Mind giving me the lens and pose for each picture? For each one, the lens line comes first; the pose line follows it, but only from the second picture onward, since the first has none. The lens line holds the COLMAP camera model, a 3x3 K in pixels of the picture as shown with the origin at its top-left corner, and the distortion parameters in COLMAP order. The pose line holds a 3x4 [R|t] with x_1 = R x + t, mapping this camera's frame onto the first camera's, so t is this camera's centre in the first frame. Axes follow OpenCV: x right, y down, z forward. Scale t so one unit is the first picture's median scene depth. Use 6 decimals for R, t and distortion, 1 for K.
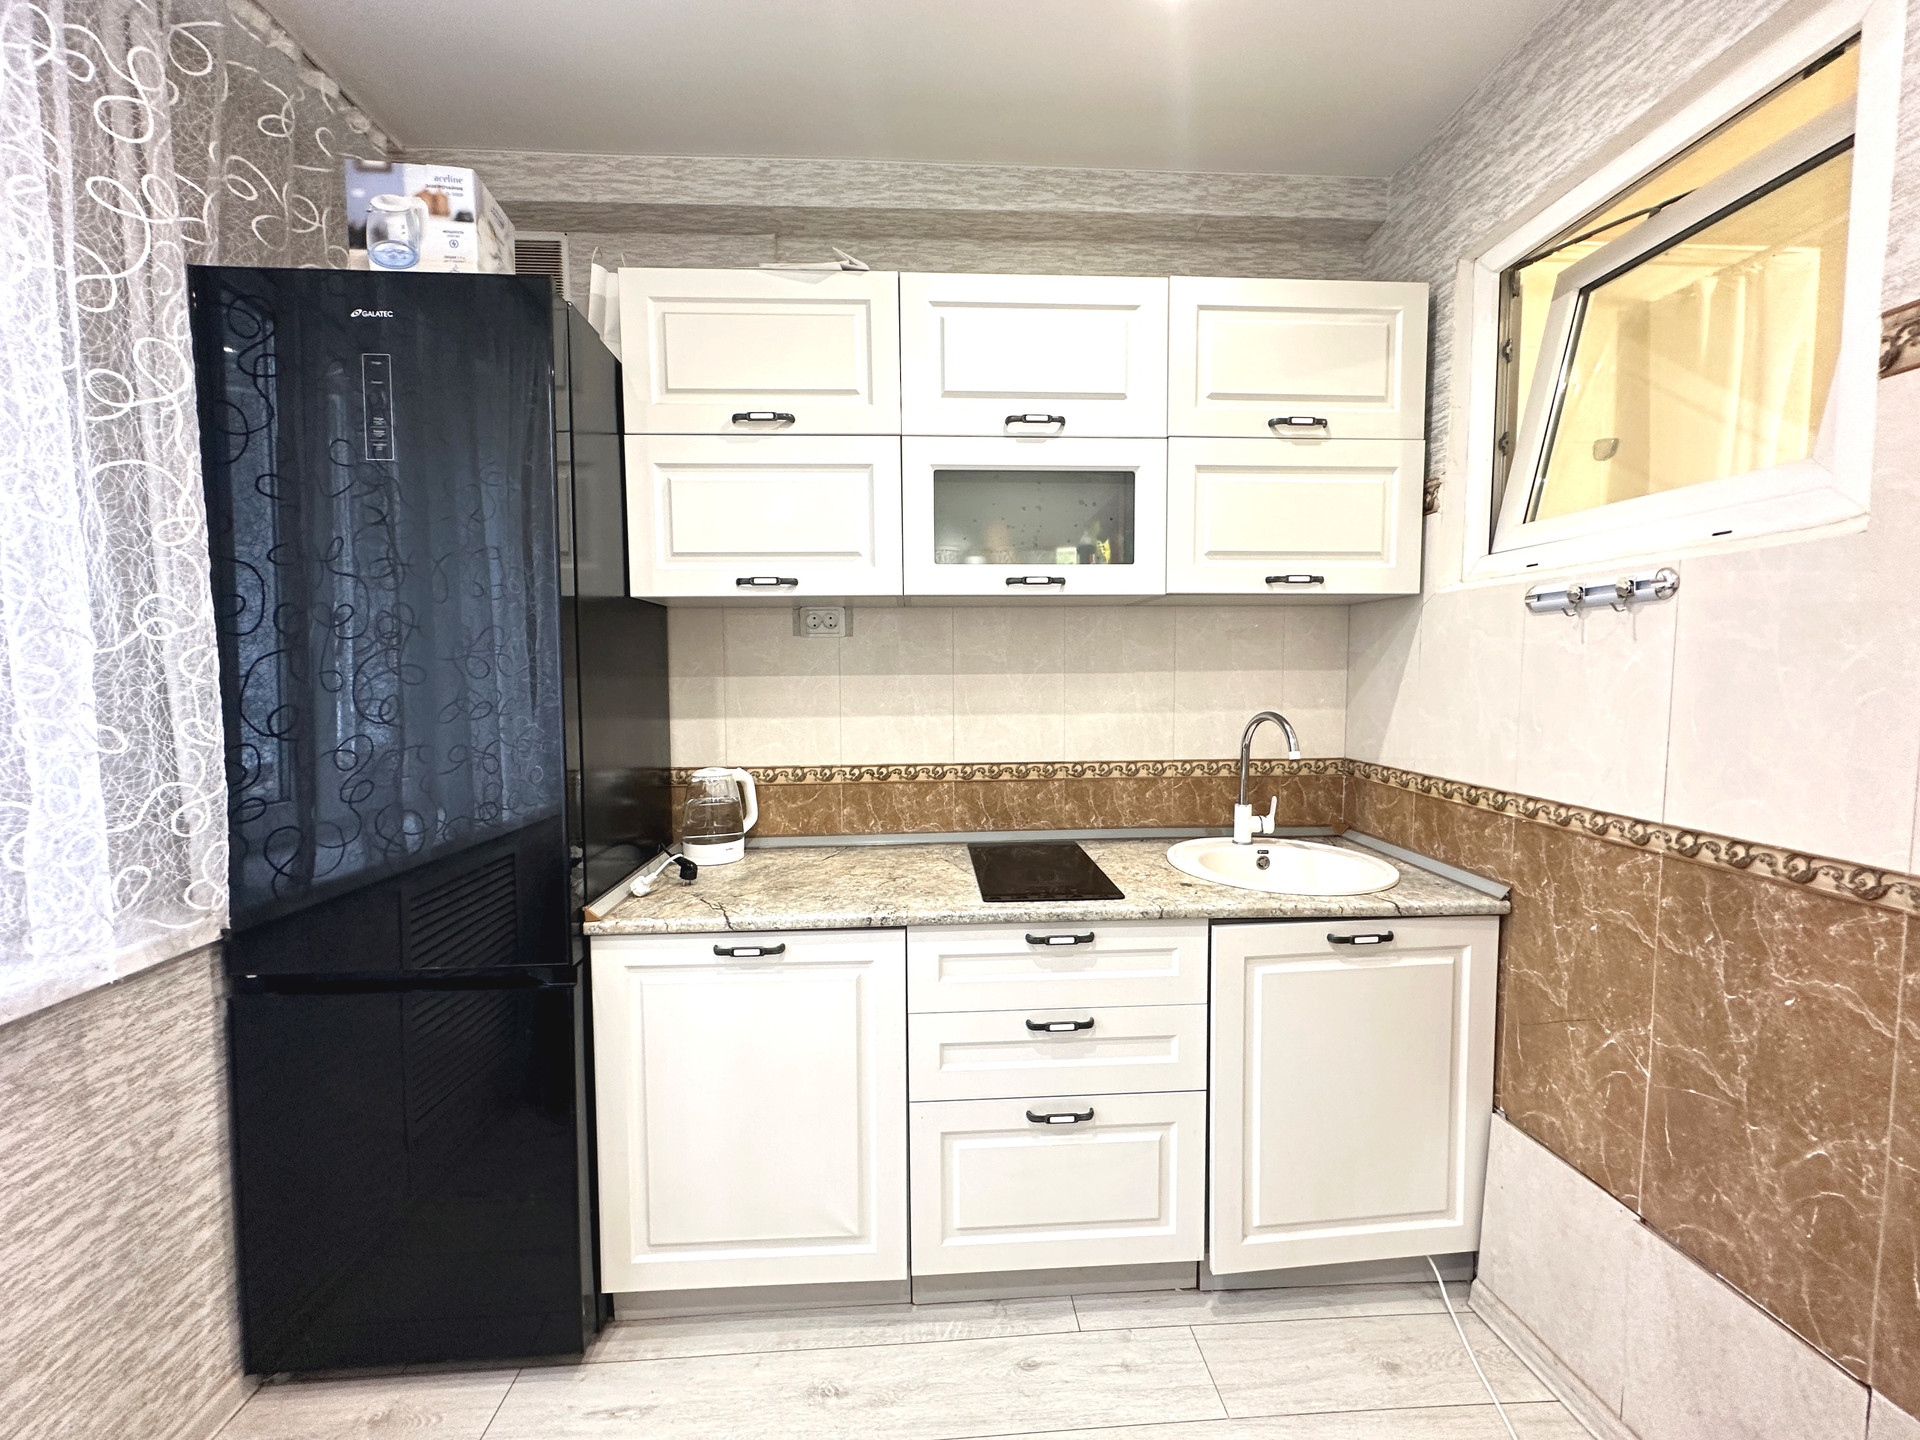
lens RADIAL K [[762.3, 0, 959.3], [0, 762.3, 717.2], [0, 0, 1]] dist [-0.000720, 0.000560]
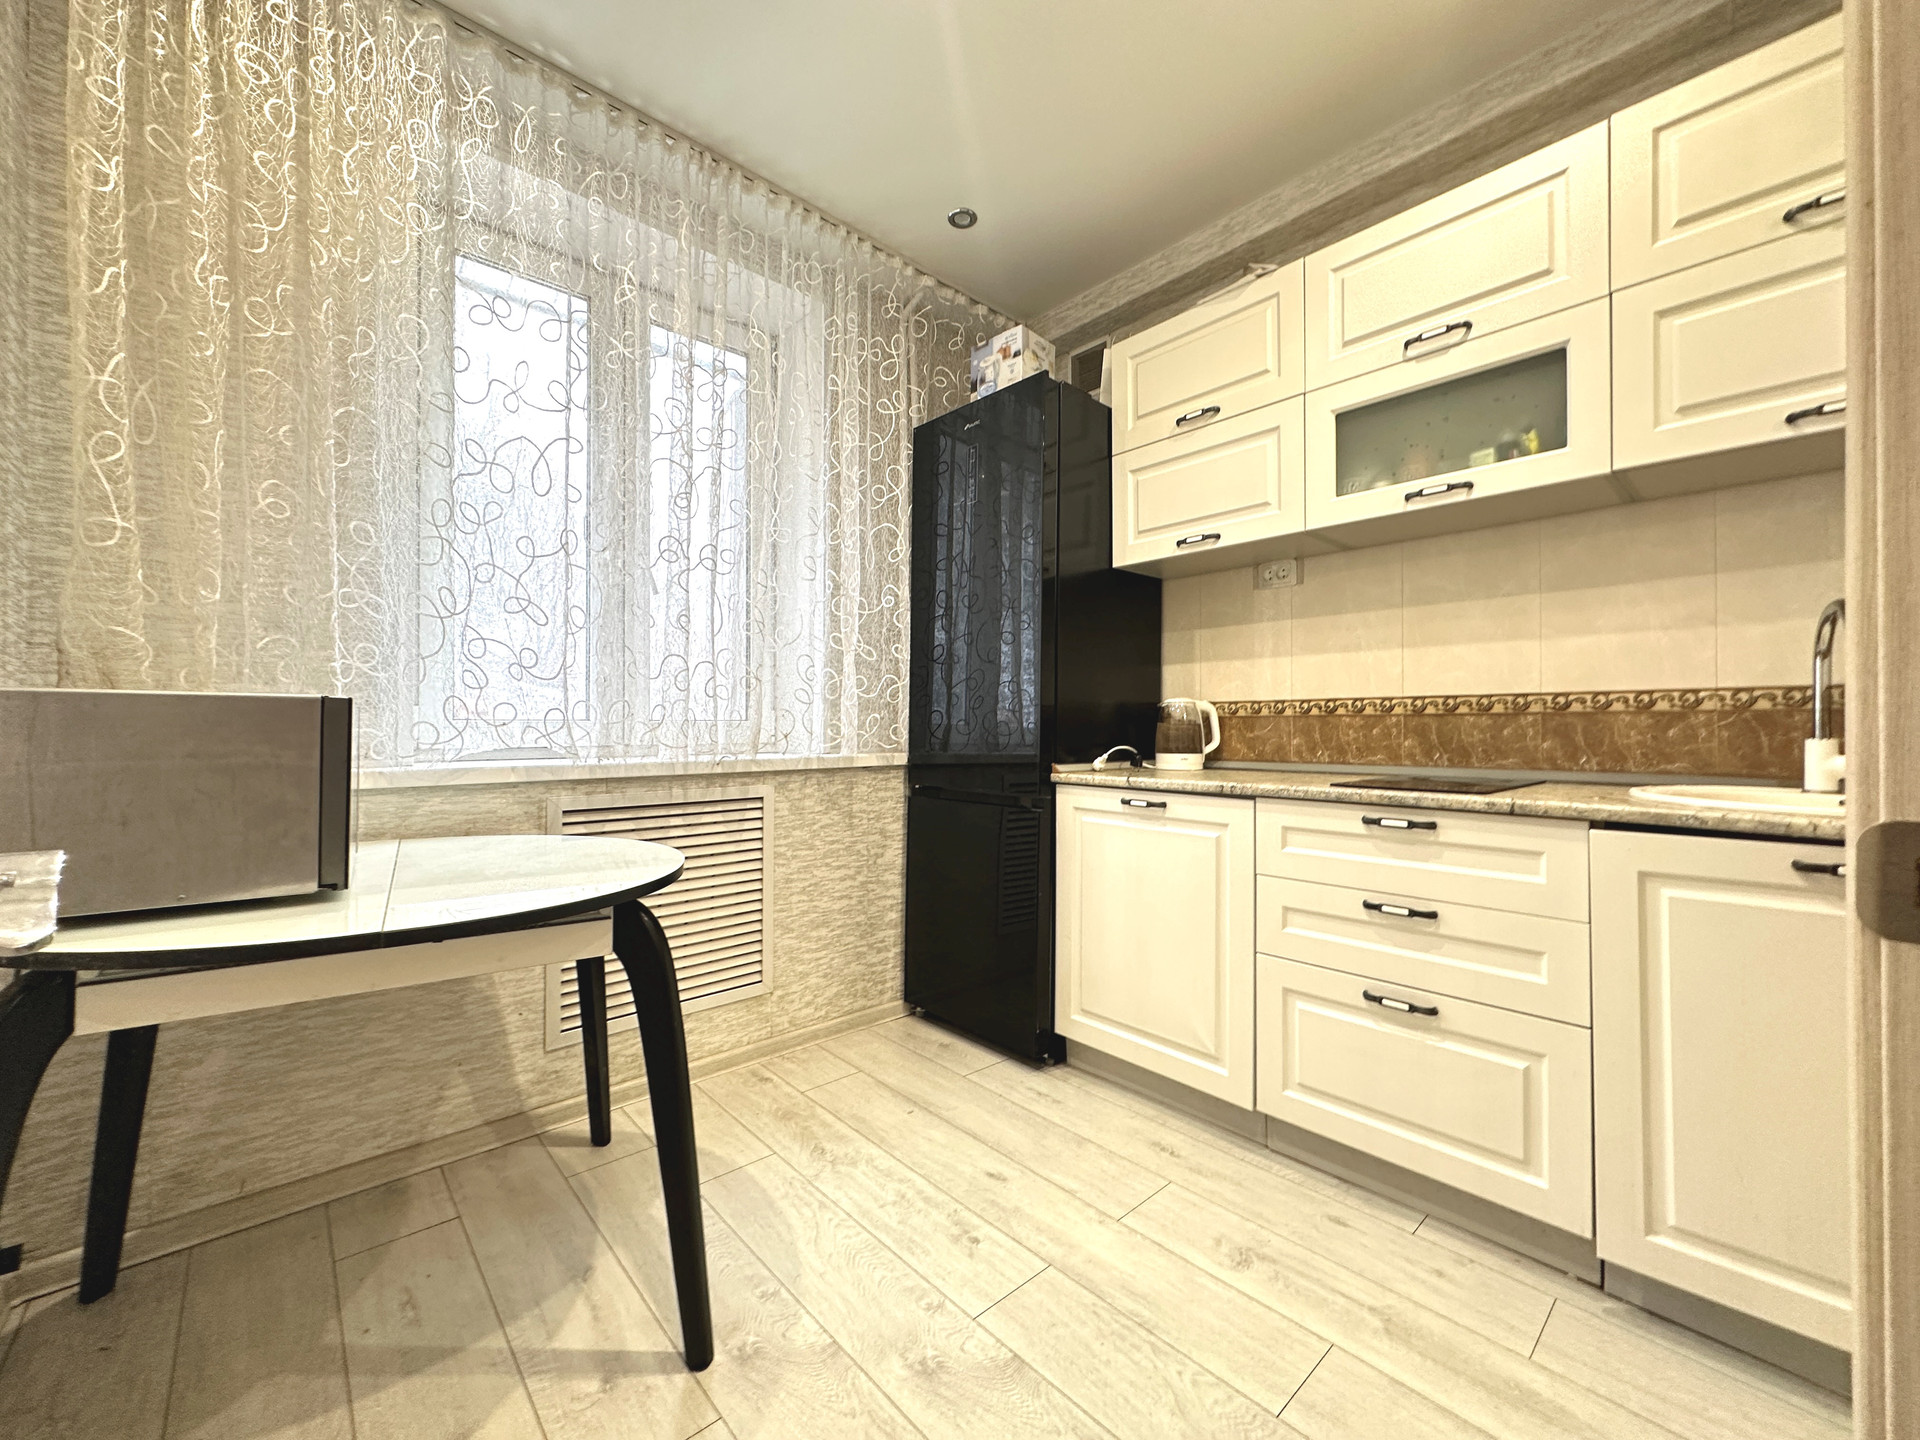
lens RADIAL K [[762.3, 0, 959.3], [0, 762.3, 717.2], [0, 0, 1]] dist [-0.000720, 0.000560]
pose [[0.626590, -0.001646, -0.779348, 0.494415], [-0.054128, 0.997491, -0.045625, 0.199554], [0.777467, 0.070772, 0.624929, -0.092366]]
